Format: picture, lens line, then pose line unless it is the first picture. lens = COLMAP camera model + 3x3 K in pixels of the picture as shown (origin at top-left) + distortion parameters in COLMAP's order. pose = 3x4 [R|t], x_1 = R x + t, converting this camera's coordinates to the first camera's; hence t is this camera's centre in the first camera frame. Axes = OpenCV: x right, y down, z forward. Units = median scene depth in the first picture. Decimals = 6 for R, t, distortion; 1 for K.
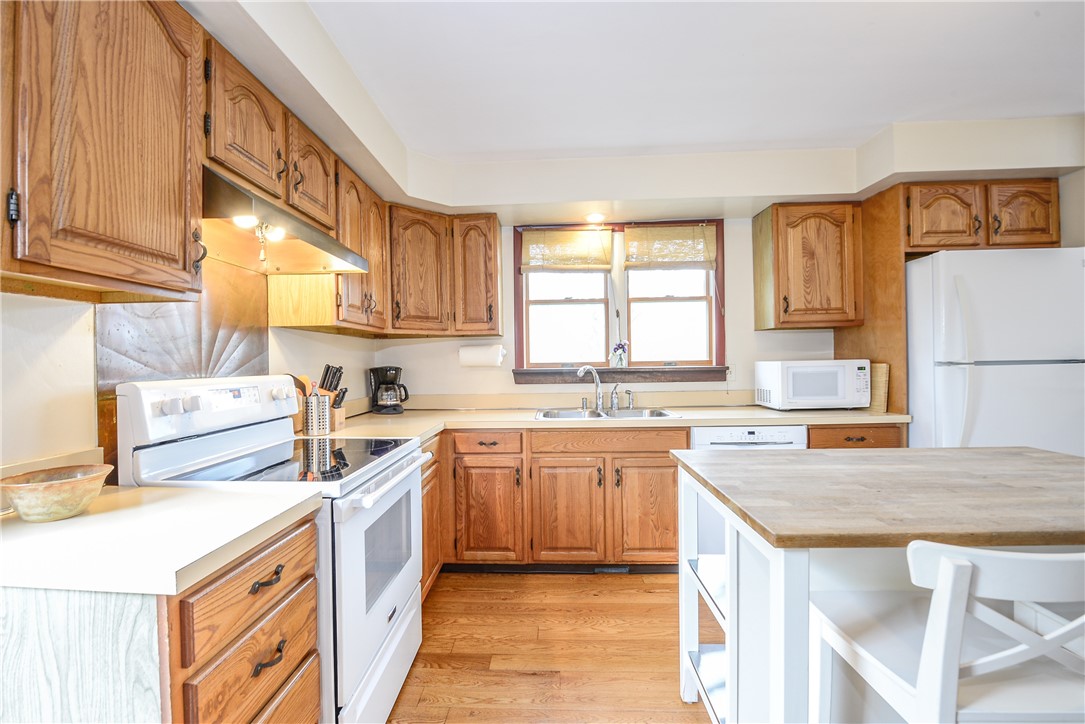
lens RADIAL K [[446.7, 0, 529.4], [0, 446.7, 367.2], [0, 0, 1]] dist [-0.013138, -0.000287]
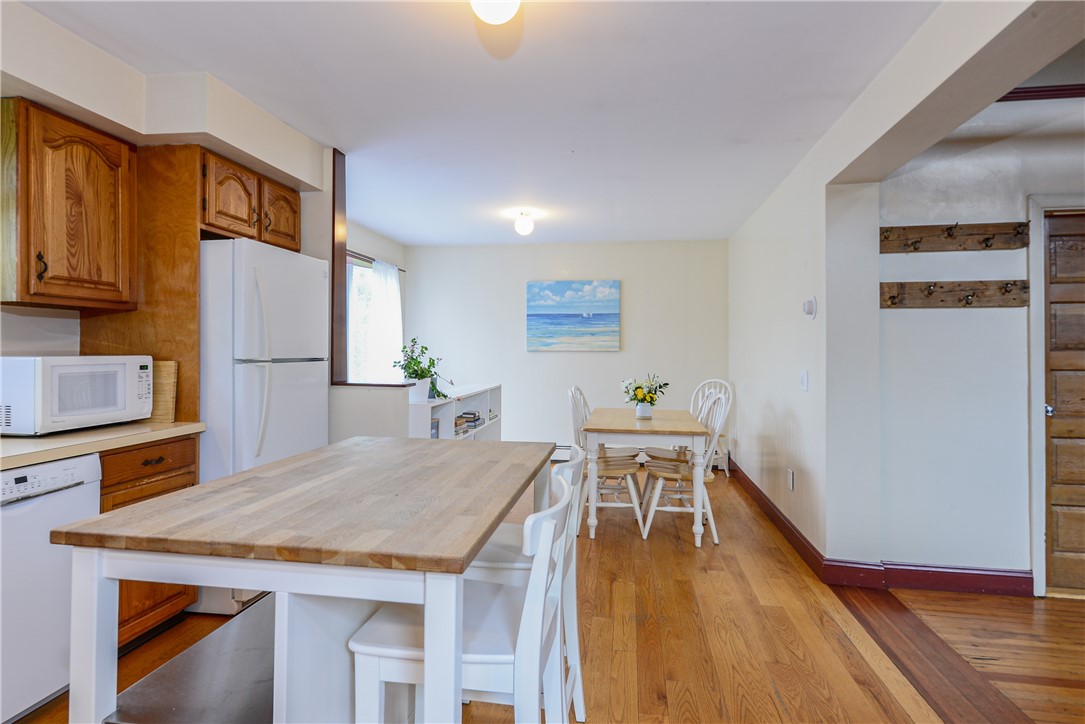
lens RADIAL K [[594.1, 0, 540.6], [0, 594.1, 349.9], [0, 0, 1]] dist [0.000511, 0.000427]
pose [[0.103483, 0.020327, 0.994423, -0.189858], [0.004383, 0.999772, -0.020893, -0.002794], [-0.994622, 0.006521, 0.103371, 0.223649]]
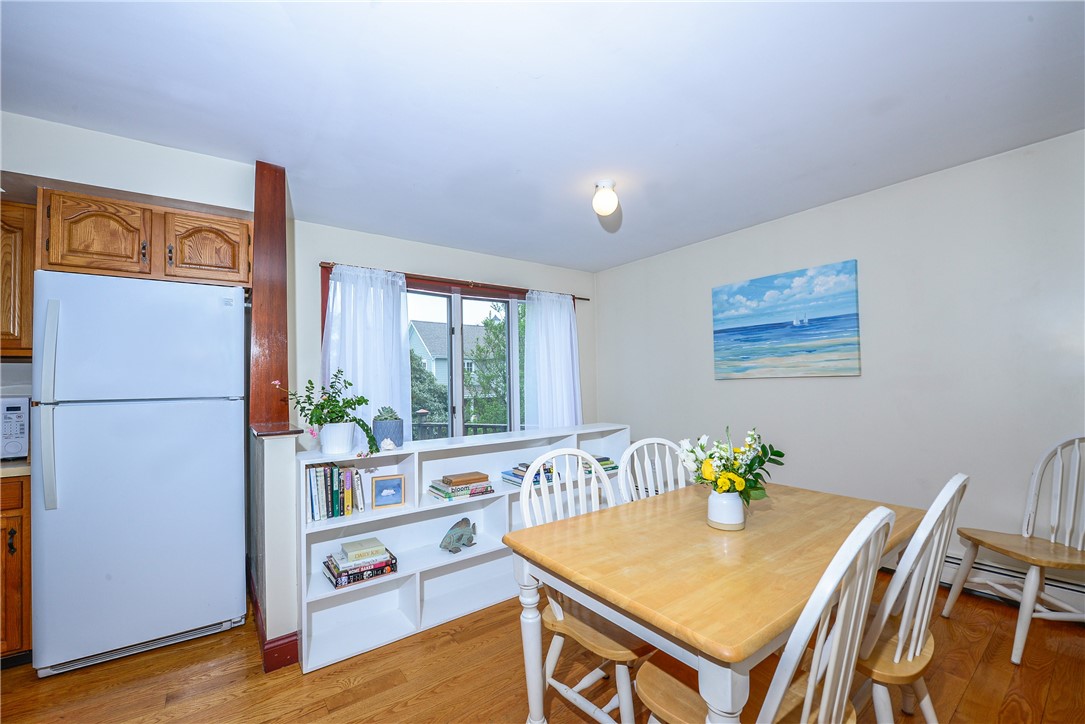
lens RADIAL K [[446.7, 0, 529.4], [0, 446.7, 367.2], [0, 0, 1]] dist [-0.013138, -0.000287]
pose [[0.778362, 0.026439, 0.627258, 0.980733], [0.012314, 0.998278, -0.057358, -0.015308], [-0.627694, 0.052369, 0.776696, -0.202440]]
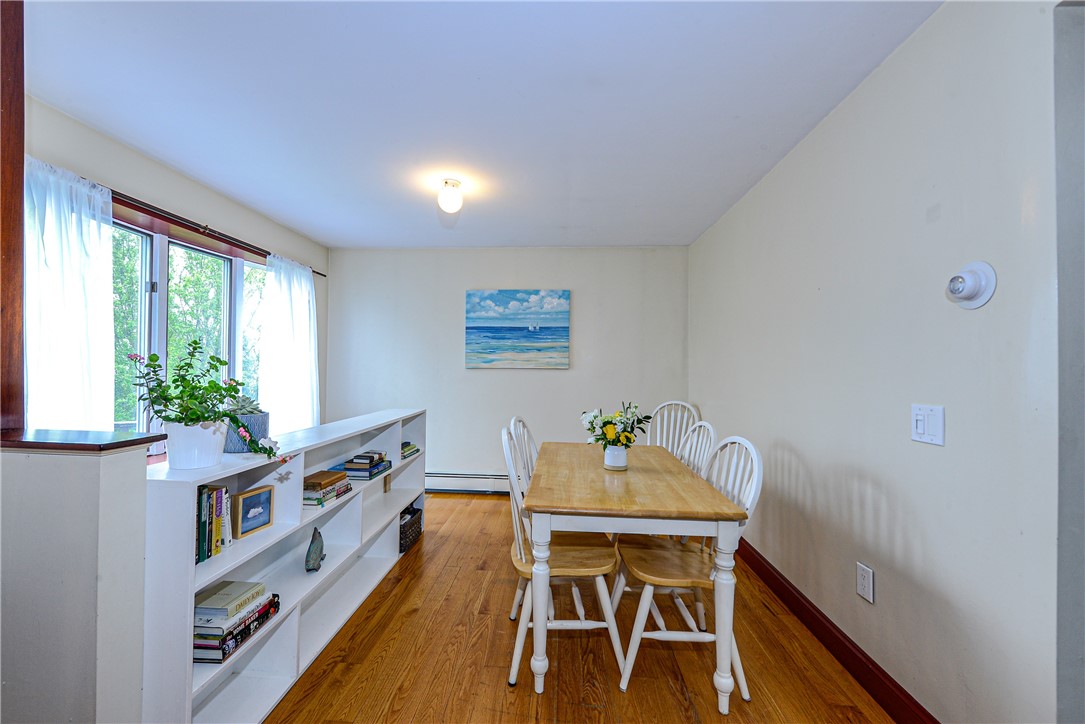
lens RADIAL K [[440.4, 0, 542.5], [0, 440.4, 362.0], [0, 0, 1]] dist [0.009779, -0.000122]
pose [[0.004619, 0.034355, 0.999399, 0.676890], [-0.000120, 0.999410, -0.034355, -0.017511], [-0.999989, 0.000039, 0.004621, 0.244199]]
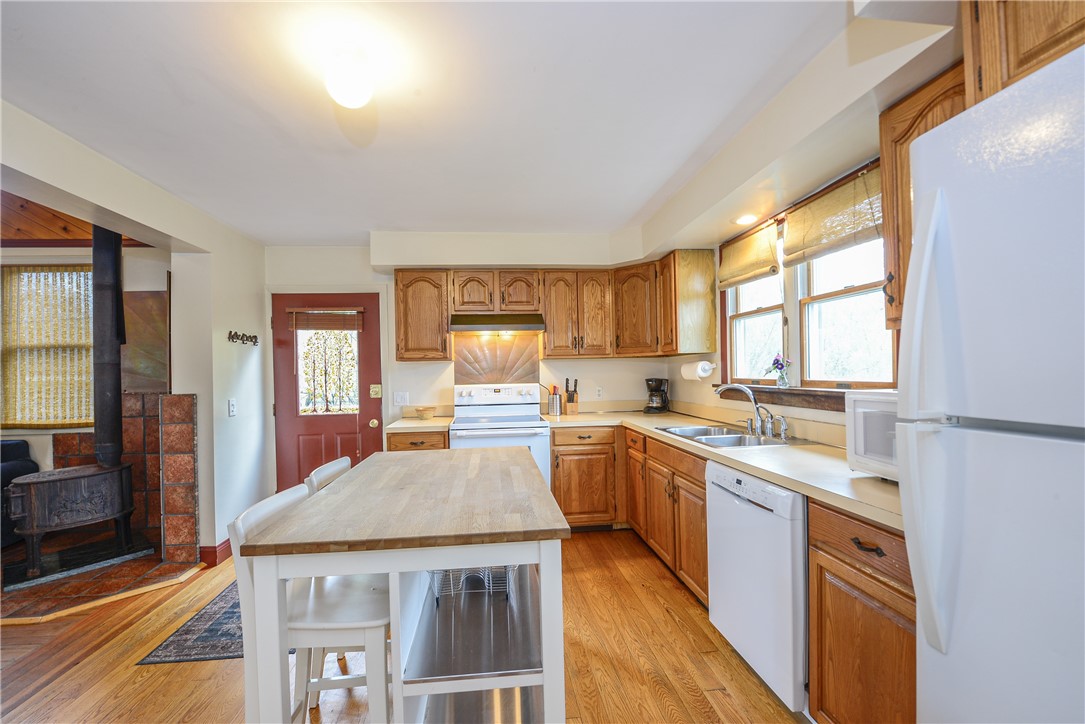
lens RADIAL K [[446.7, 0, 529.4], [0, 446.7, 367.2], [0, 0, 1]] dist [-0.013138, -0.000287]
pose [[0.144859, 0.001996, -0.989450, 1.102361], [0.004344, 0.999987, 0.002653, -0.046901], [0.989443, -0.004682, 0.144848, 0.491697]]
